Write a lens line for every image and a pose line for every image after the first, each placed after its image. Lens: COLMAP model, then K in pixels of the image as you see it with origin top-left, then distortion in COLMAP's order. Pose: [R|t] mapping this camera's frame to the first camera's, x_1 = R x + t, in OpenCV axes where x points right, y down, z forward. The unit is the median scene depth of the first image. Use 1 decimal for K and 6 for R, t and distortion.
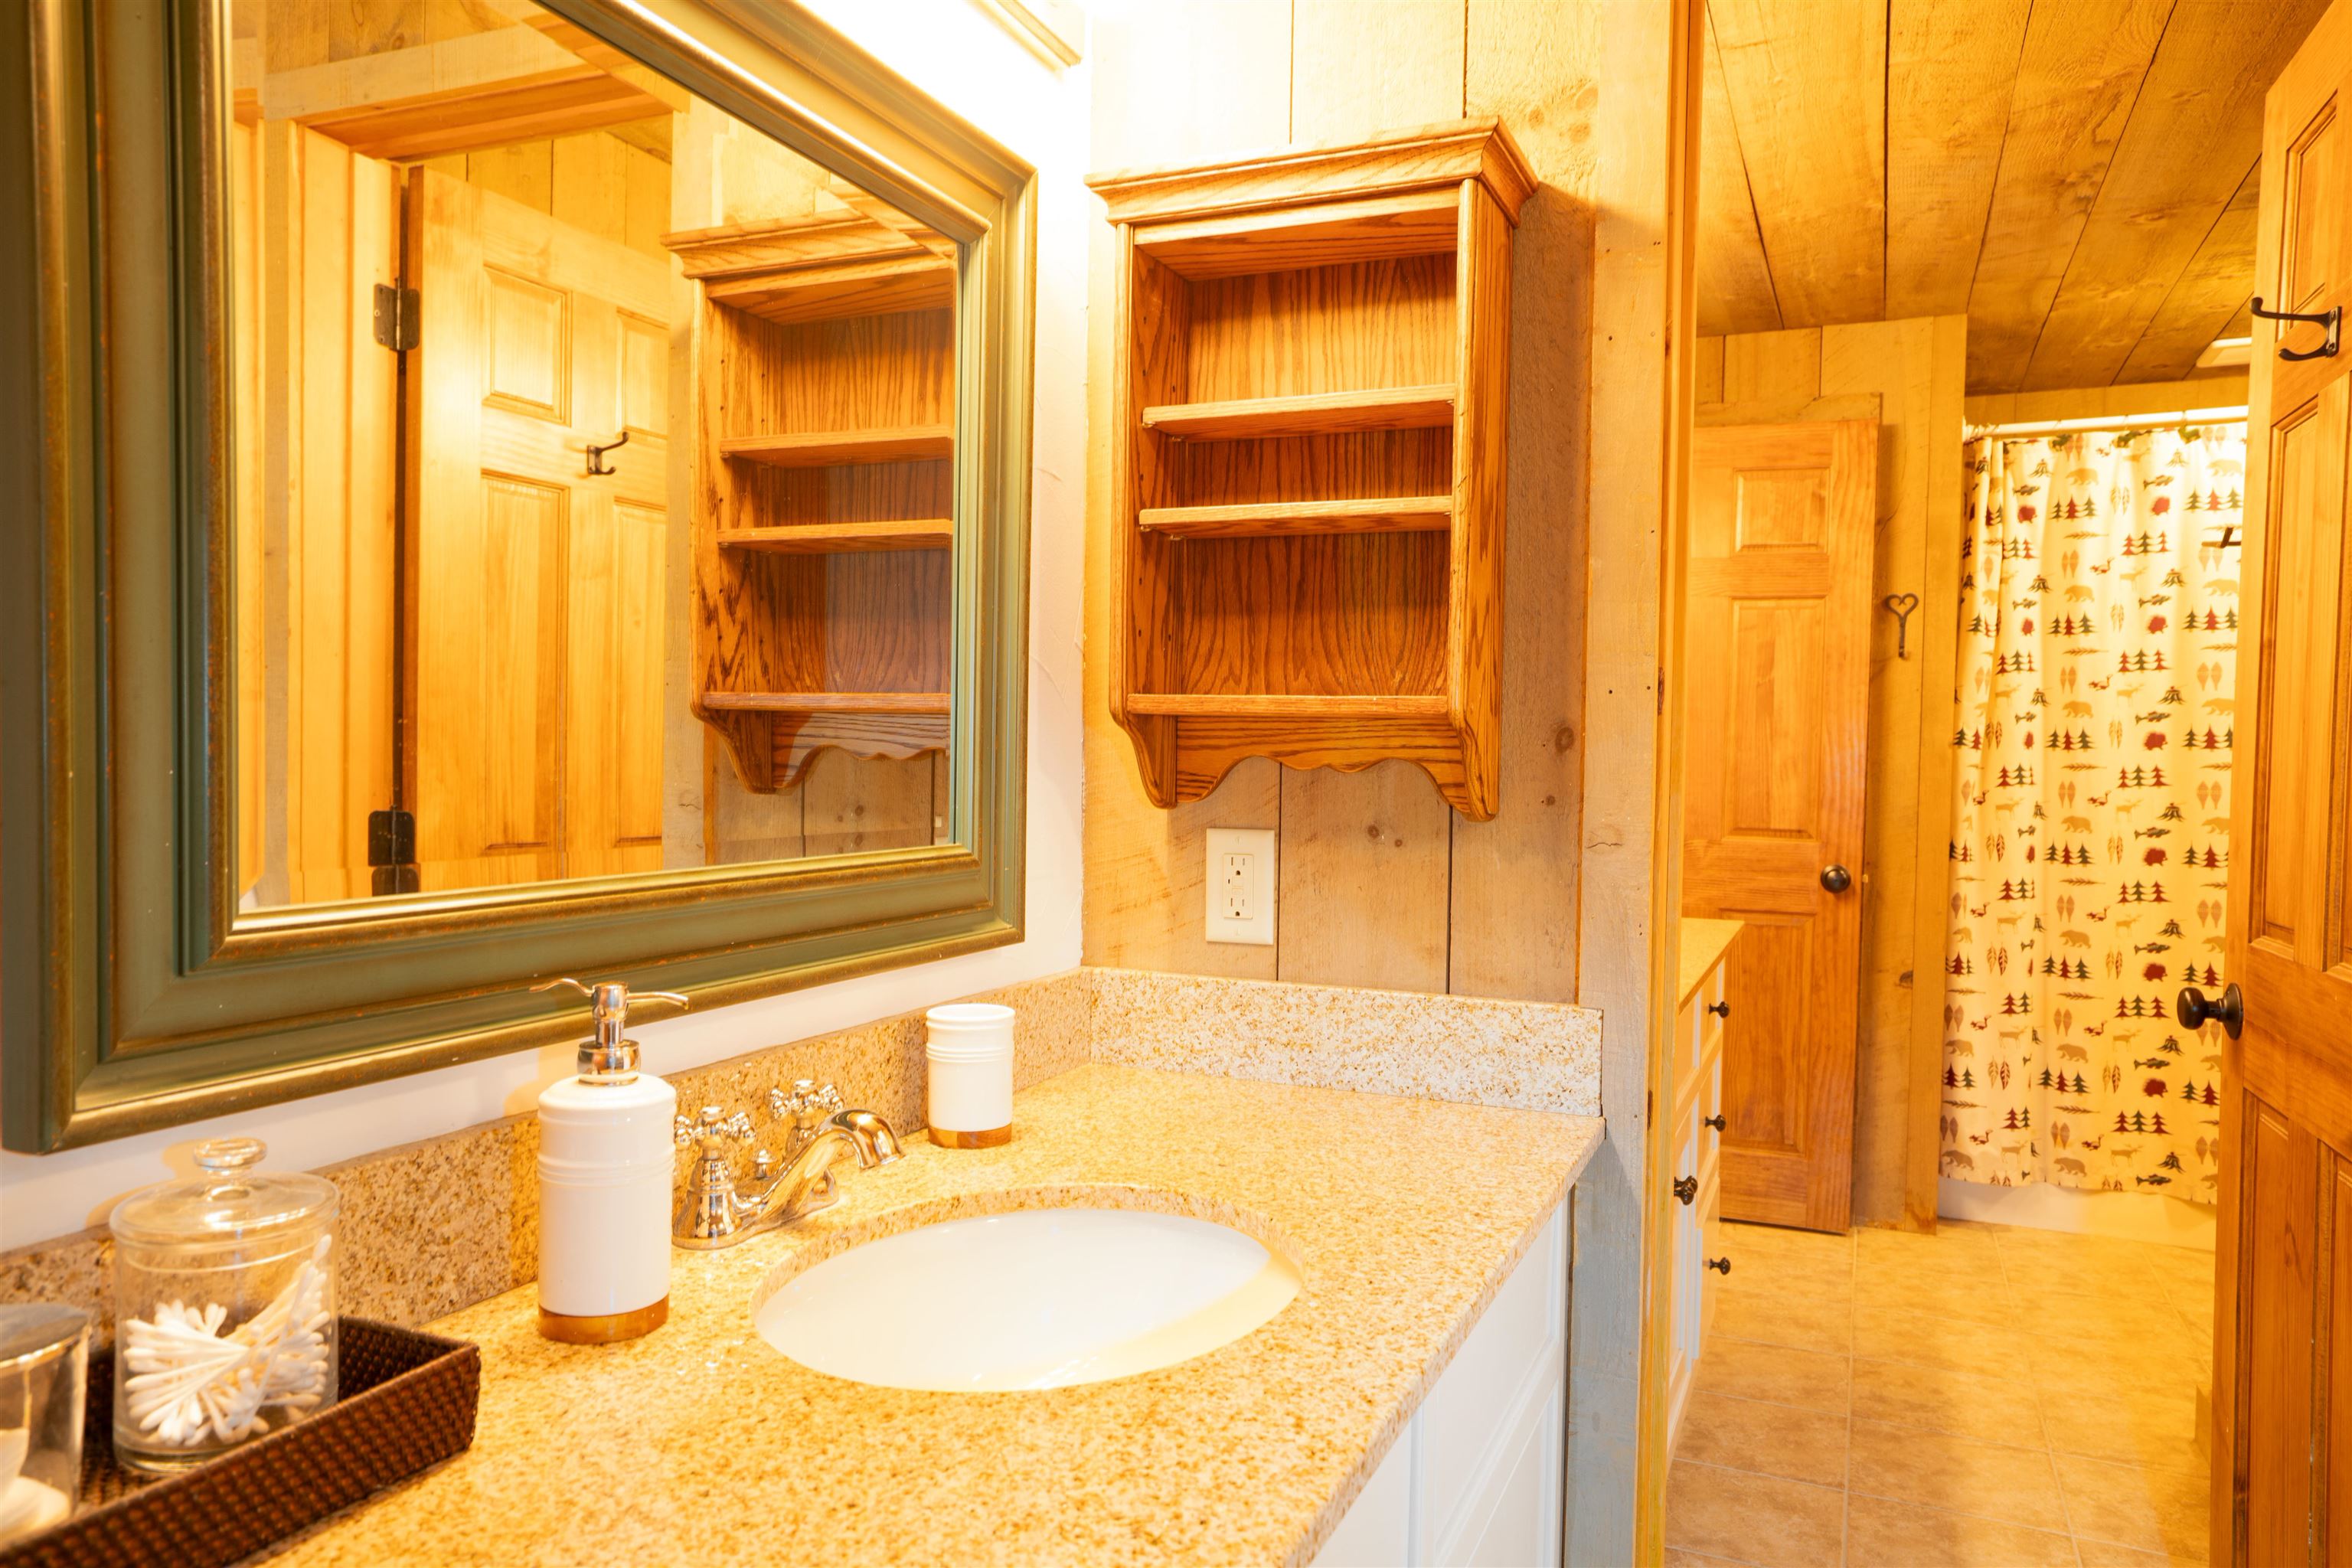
lens RADIAL K [[1595.4, 0, 1177.8], [0, 1595.4, 787.5], [0, 0, 1]] dist [-0.007321, 0.000415]
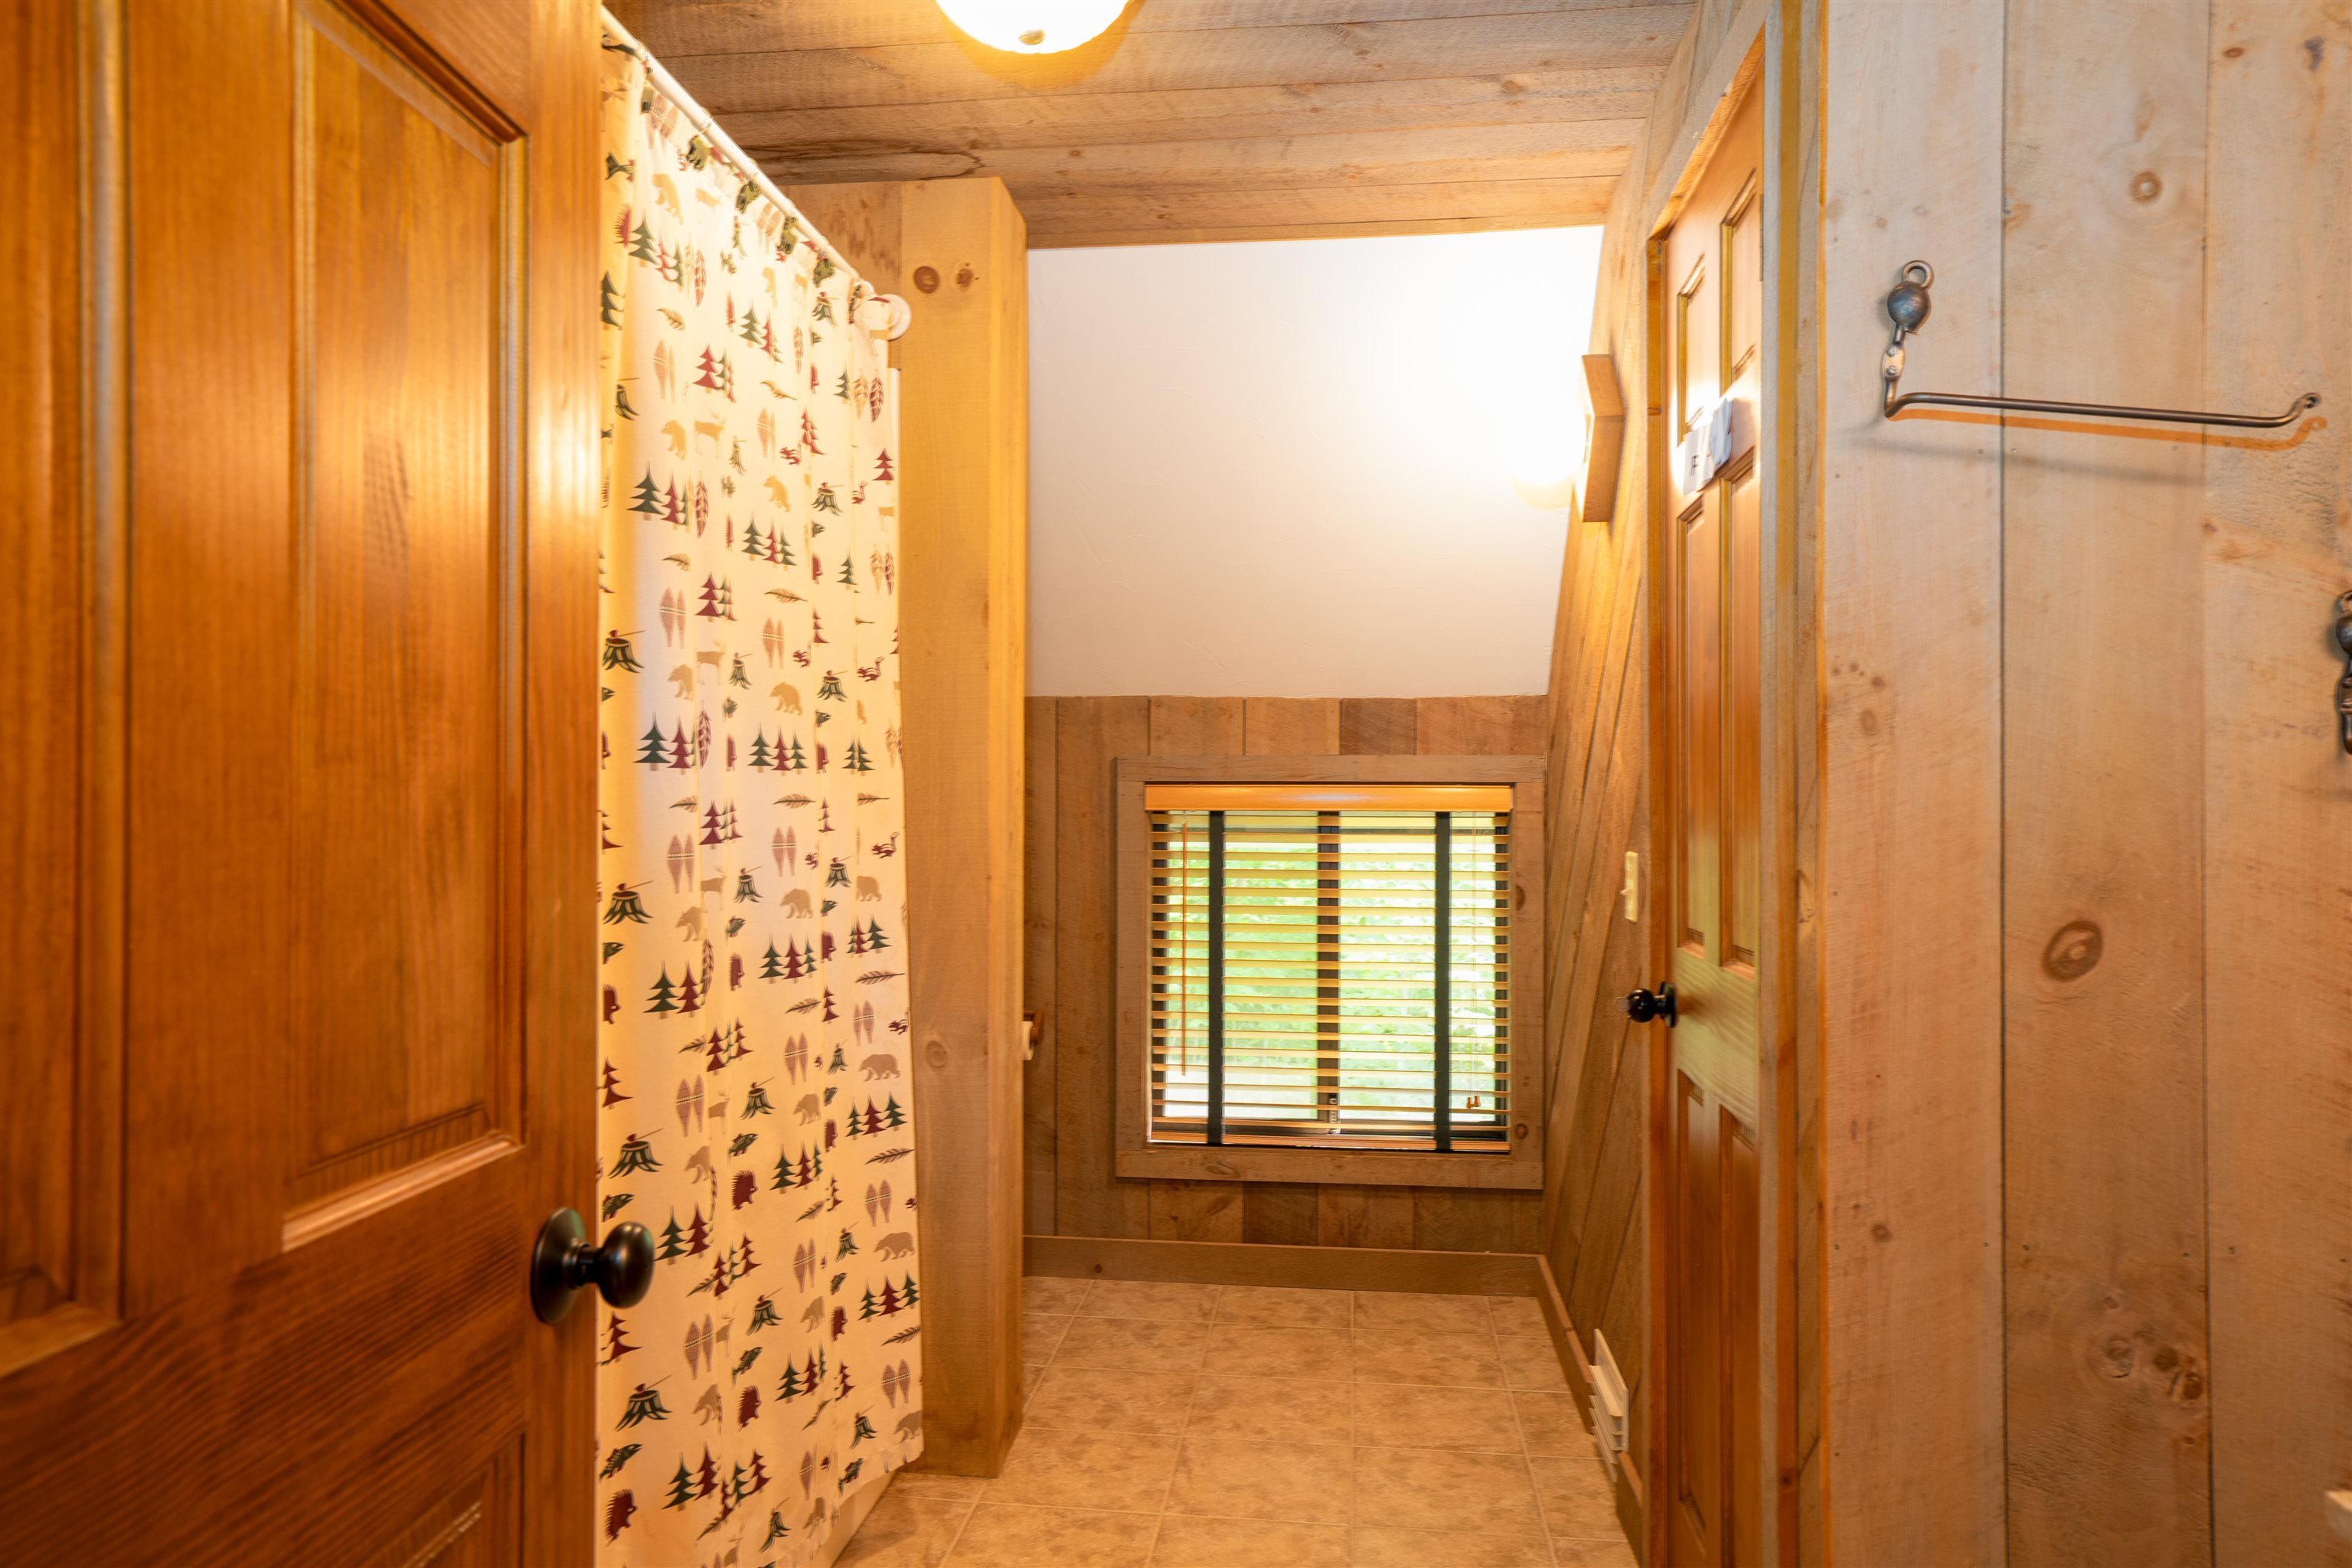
lens RADIAL K [[1595.4, 0, 1176.4], [0, 1595.4, 788.4], [0, 0, 1]] dist [-0.007321, 0.000415]
pose [[-0.293738, -0.009356, 0.955840, 0.139743], [0.022284, 0.999613, 0.016633, -0.020715], [-0.955626, 0.026185, -0.293416, 0.969222]]
